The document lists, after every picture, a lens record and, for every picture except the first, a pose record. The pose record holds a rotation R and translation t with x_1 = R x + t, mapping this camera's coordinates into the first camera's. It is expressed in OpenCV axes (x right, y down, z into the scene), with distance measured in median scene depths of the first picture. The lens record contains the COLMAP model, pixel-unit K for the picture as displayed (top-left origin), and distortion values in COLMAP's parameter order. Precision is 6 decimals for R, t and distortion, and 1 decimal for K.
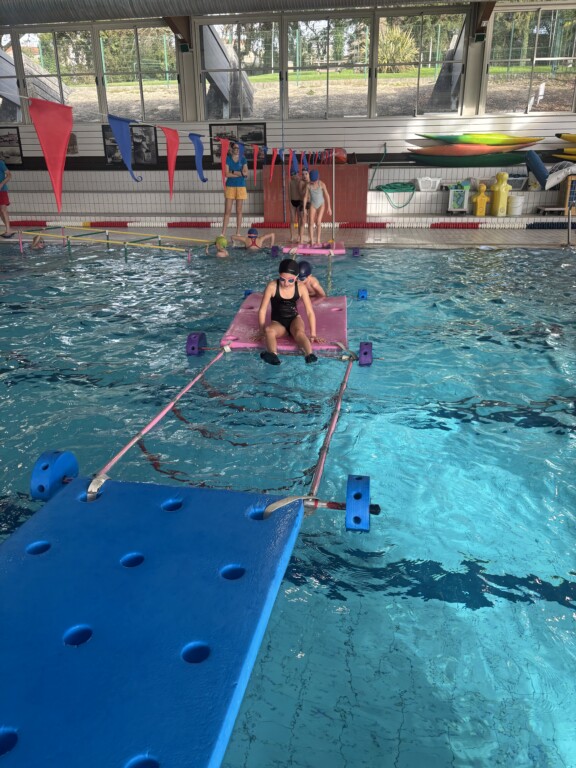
lens RADIAL K [[587.7, 0, 288.3], [0, 587.7, 385.8], [0, 0, 1]] dist [0.028093, 0.000620]
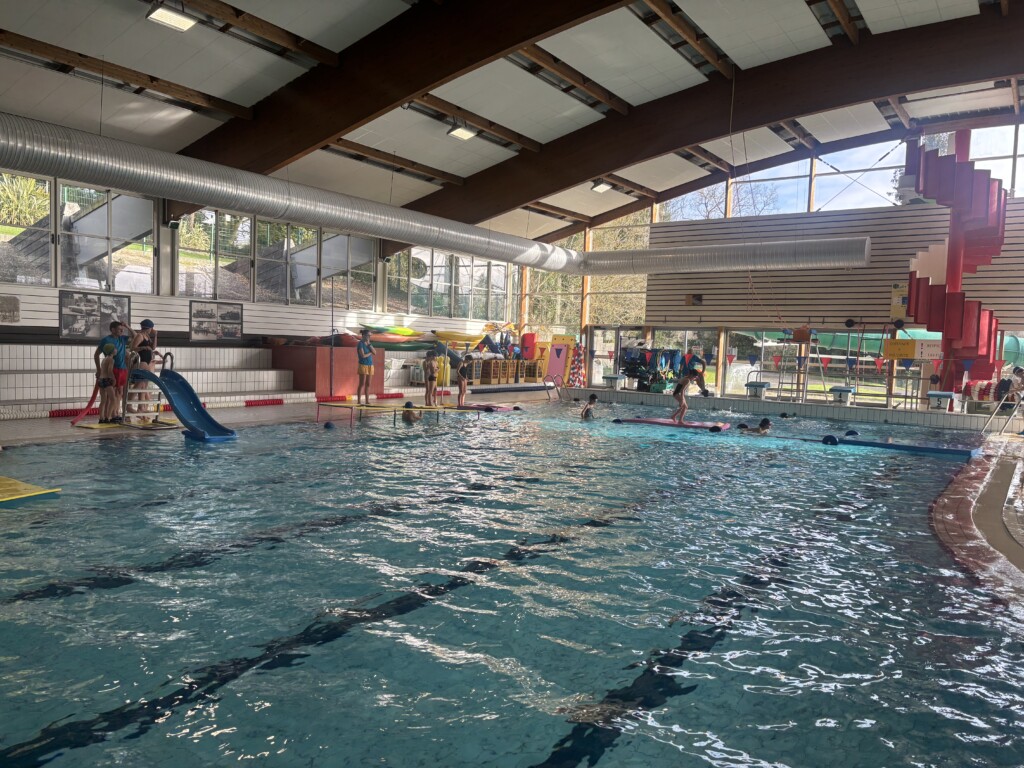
lens RADIAL K [[783.5, 0, 510.5], [0, 783.5, 385.3], [0, 0, 1]] dist [0.028093, 0.000620]
pose [[0.418726, -0.021174, 0.907866, -1.029047], [0.292551, 0.949575, -0.112784, -0.036594], [-0.859699, 0.312823, 0.403807, 0.125307]]
